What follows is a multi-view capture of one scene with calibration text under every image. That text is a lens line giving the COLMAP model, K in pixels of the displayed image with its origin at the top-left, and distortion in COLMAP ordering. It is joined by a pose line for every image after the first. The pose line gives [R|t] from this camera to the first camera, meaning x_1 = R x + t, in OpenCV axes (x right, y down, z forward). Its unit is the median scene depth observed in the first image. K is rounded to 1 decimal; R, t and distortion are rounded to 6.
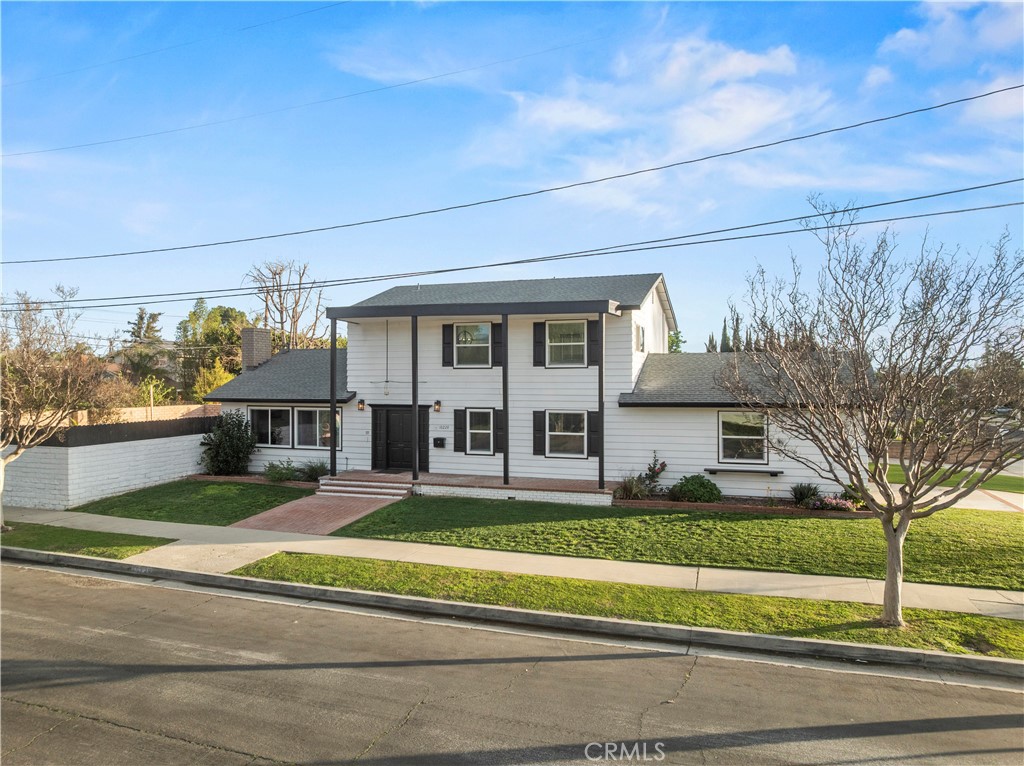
lens RADIAL K [[719.0, 0, 505.4], [0, 719.0, 379.3], [0, 0, 1]] dist [-0.031891, -0.003508]
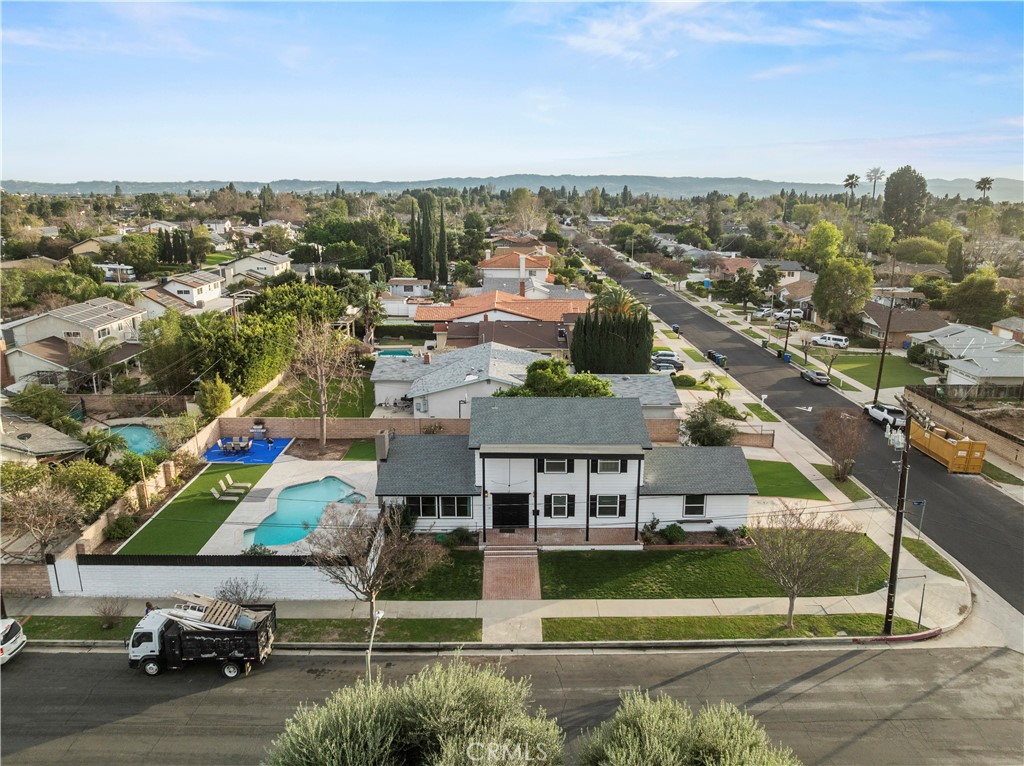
lens RADIAL K [[715.8, 0, 528.7], [0, 715.8, 382.5], [0, 0, 1]] dist [-0.029650, -0.000144]
pose [[0.928165, -0.091441, 0.360760, -0.789251], [-0.009545, 0.963179, 0.268692, -0.770960], [-0.372046, -0.252834, 0.893116, -0.562301]]
